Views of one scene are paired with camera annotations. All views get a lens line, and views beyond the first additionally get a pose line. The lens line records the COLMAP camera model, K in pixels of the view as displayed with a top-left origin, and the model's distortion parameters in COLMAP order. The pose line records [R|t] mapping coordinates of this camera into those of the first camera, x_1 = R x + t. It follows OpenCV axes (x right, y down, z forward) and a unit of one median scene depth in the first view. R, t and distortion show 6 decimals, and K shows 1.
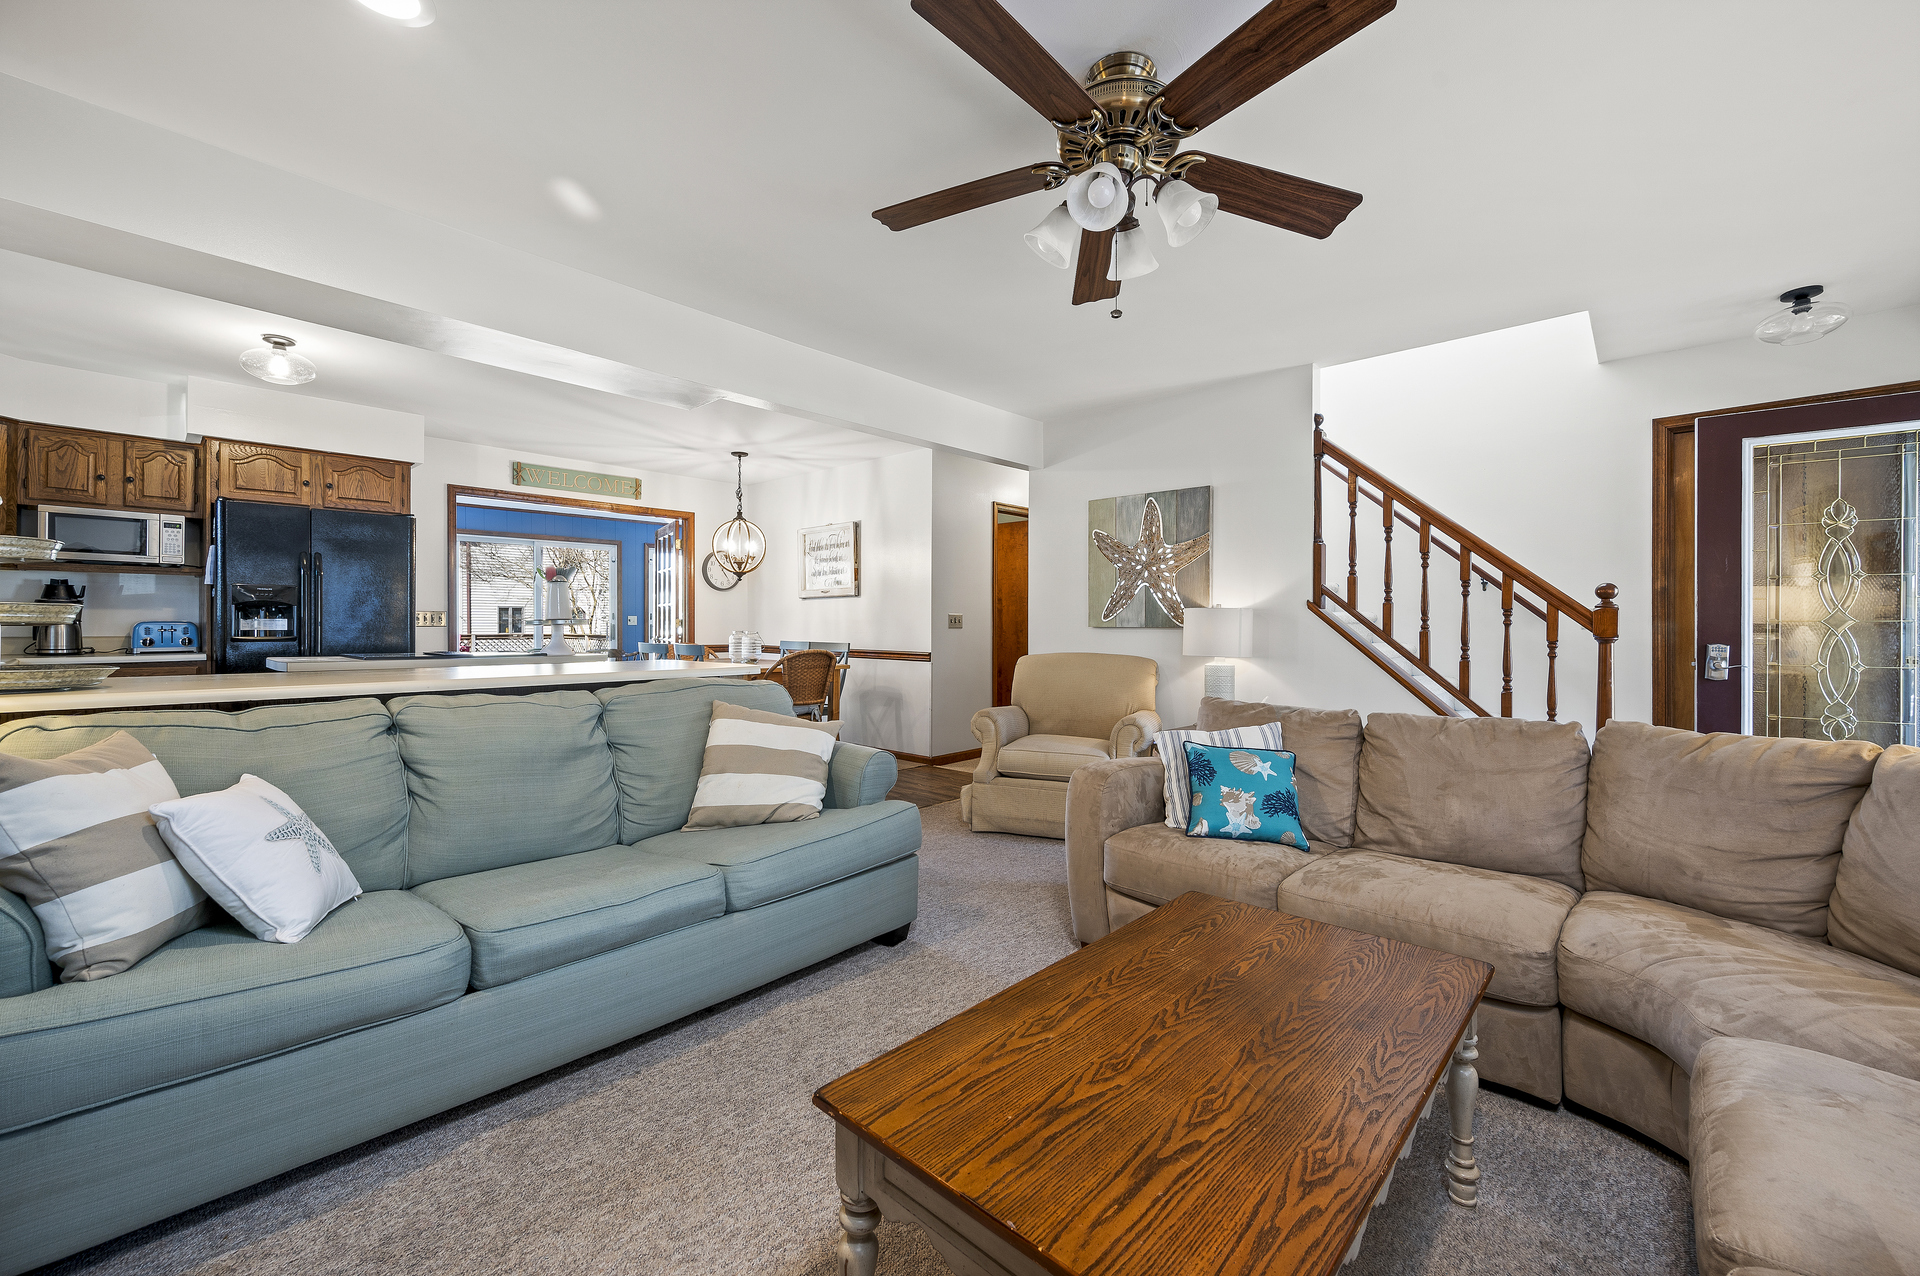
lens RADIAL K [[762.7, 0, 962.8], [0, 762.7, 629.6], [0, 0, 1]] dist [-0.001555, 0.000251]
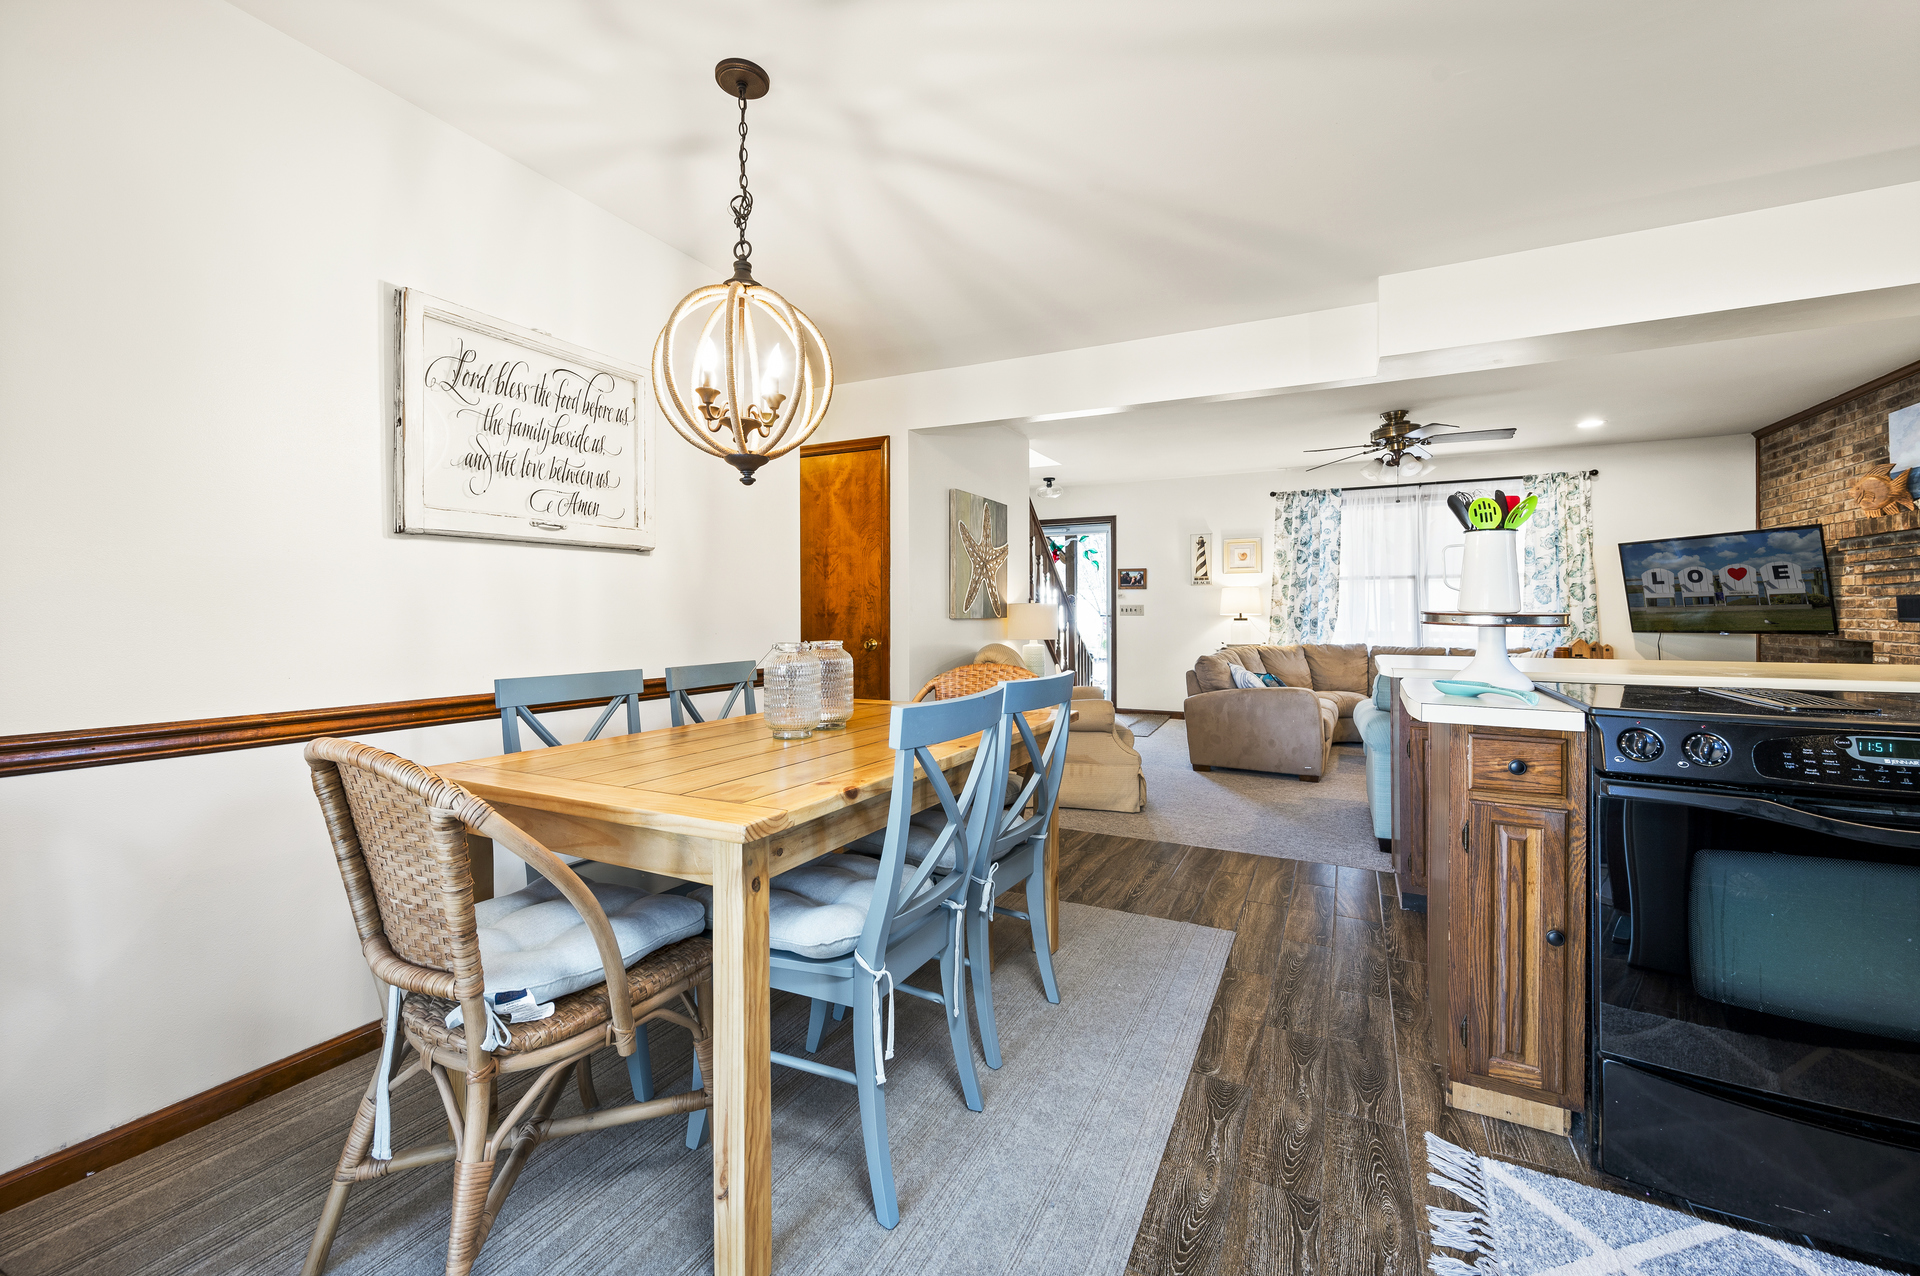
lens RADIAL K [[762.7, 0, 952.8], [0, 762.7, 618.5], [0, 0, 1]] dist [-0.001555, 0.000251]
pose [[-0.244313, -0.008432, 0.969660, -0.824128], [0.007086, 0.999920, 0.010481, -0.014387], [-0.969671, 0.009431, -0.244233, 1.326604]]
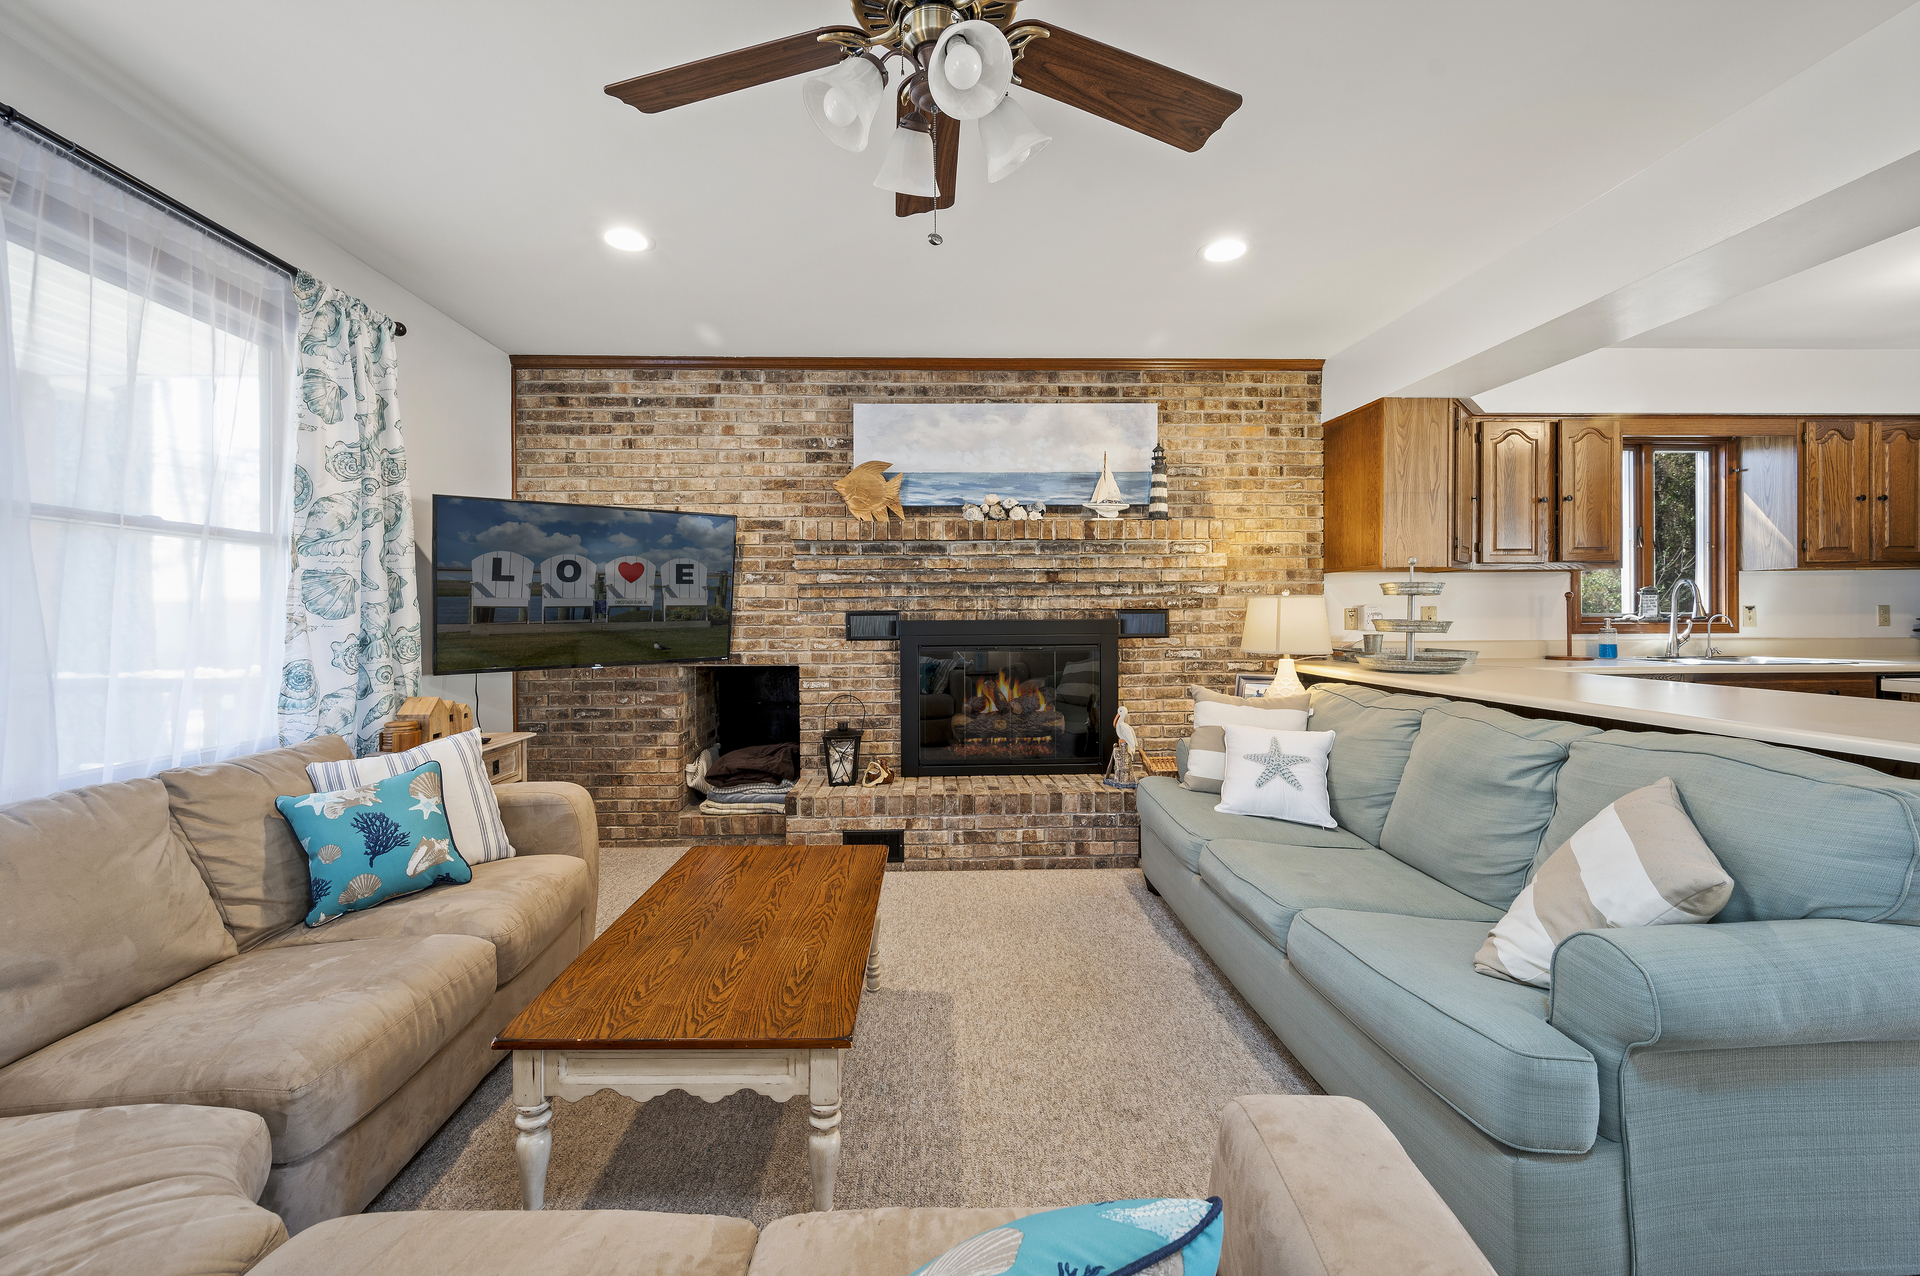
lens RADIAL K [[762.7, 0, 936.5], [0, 762.7, 614.5], [0, 0, 1]] dist [-0.001555, 0.000251]
pose [[-0.722453, -0.000411, -0.691419, 0.298581], [0.001322, 0.999997, -0.001976, -0.018636], [0.691418, -0.002342, -0.722451, 0.641265]]
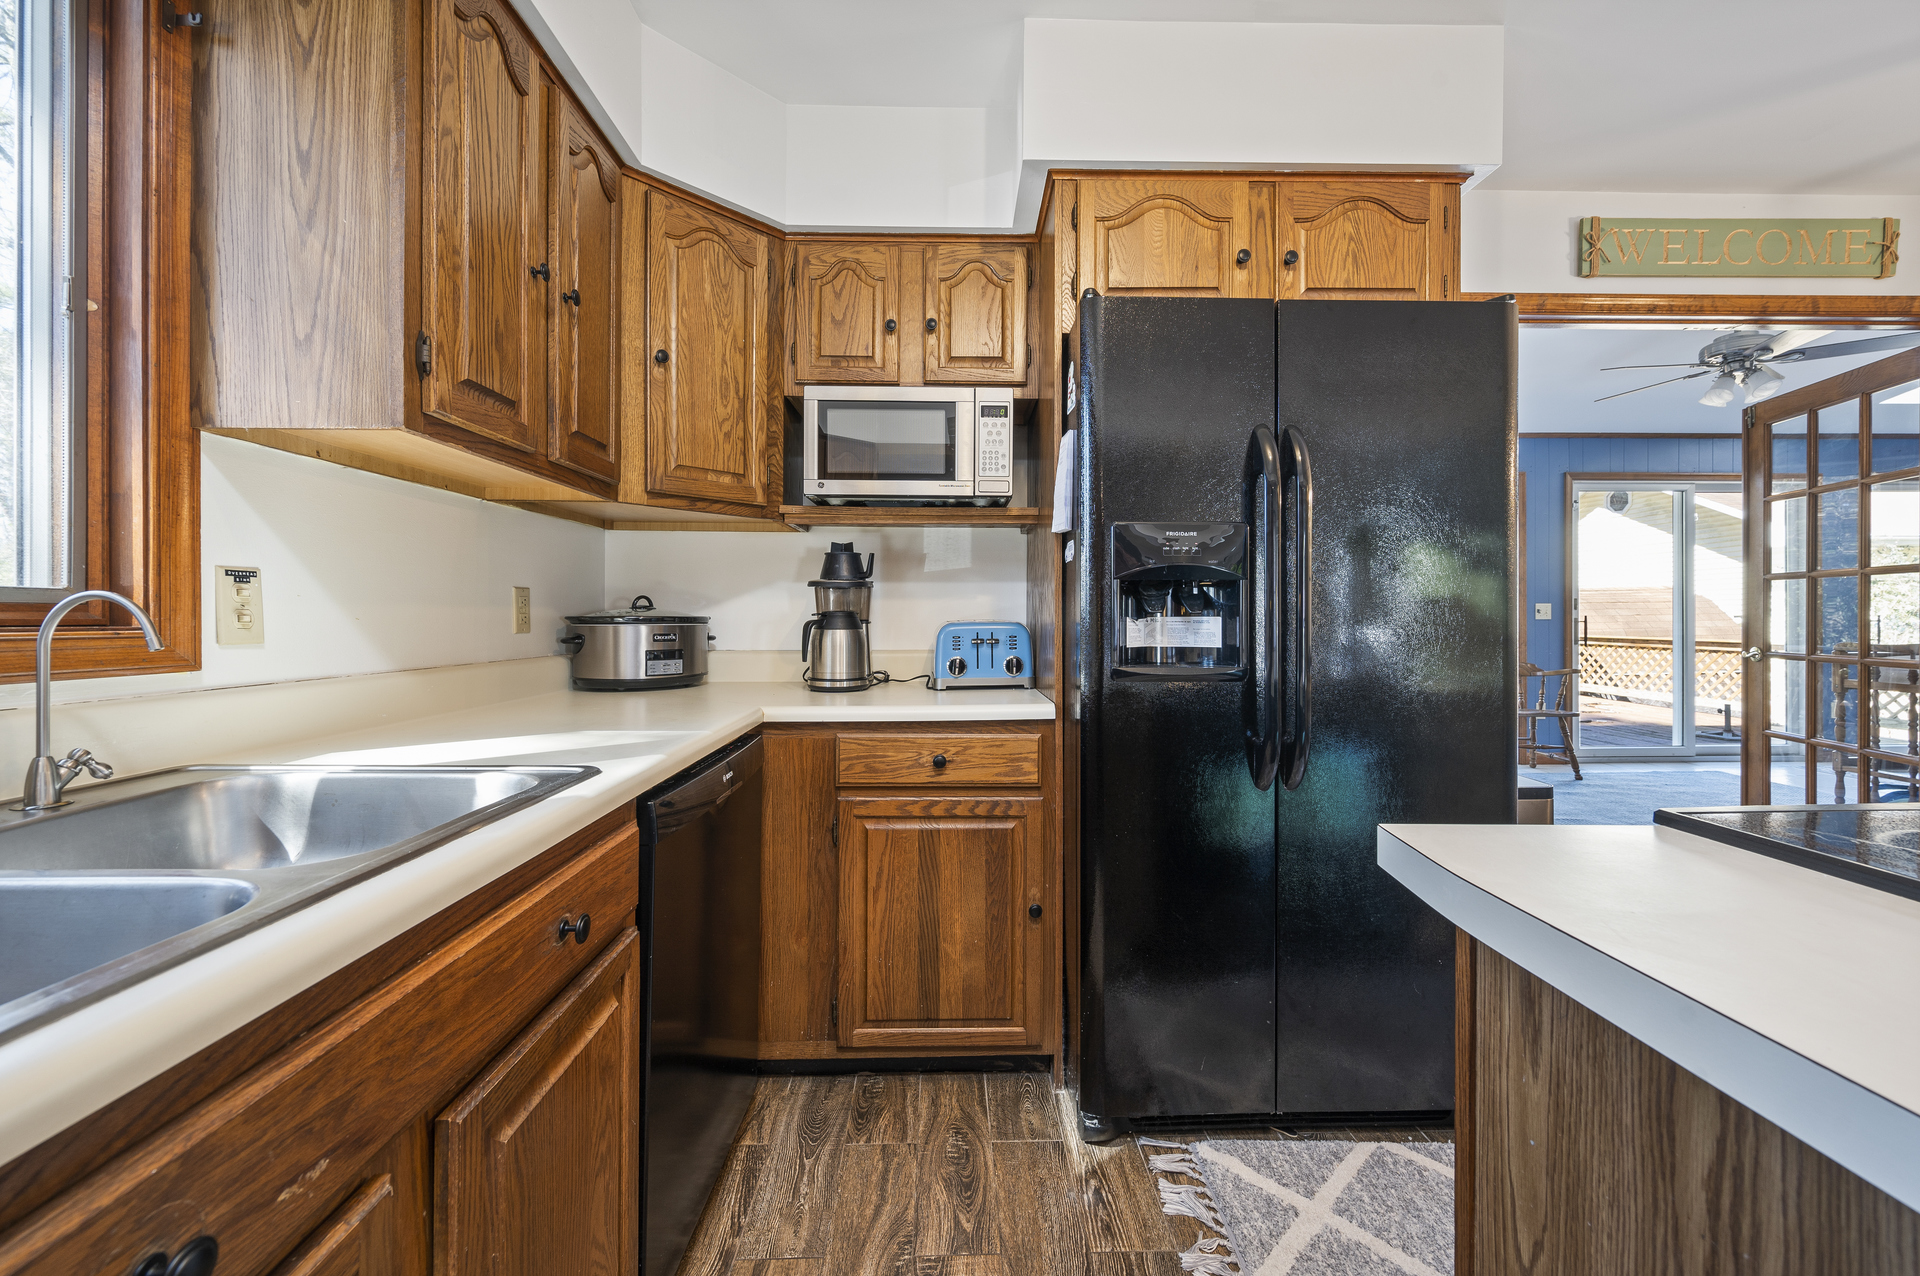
lens RADIAL K [[762.7, 0, 979.7], [0, 762.7, 615.6], [0, 0, 1]] dist [-0.001555, 0.000251]
pose [[0.701776, -0.002737, -0.712392, -0.697323], [-0.000411, 0.999991, -0.004247, -0.012510], [0.712397, 0.003273, 0.701769, 0.653792]]
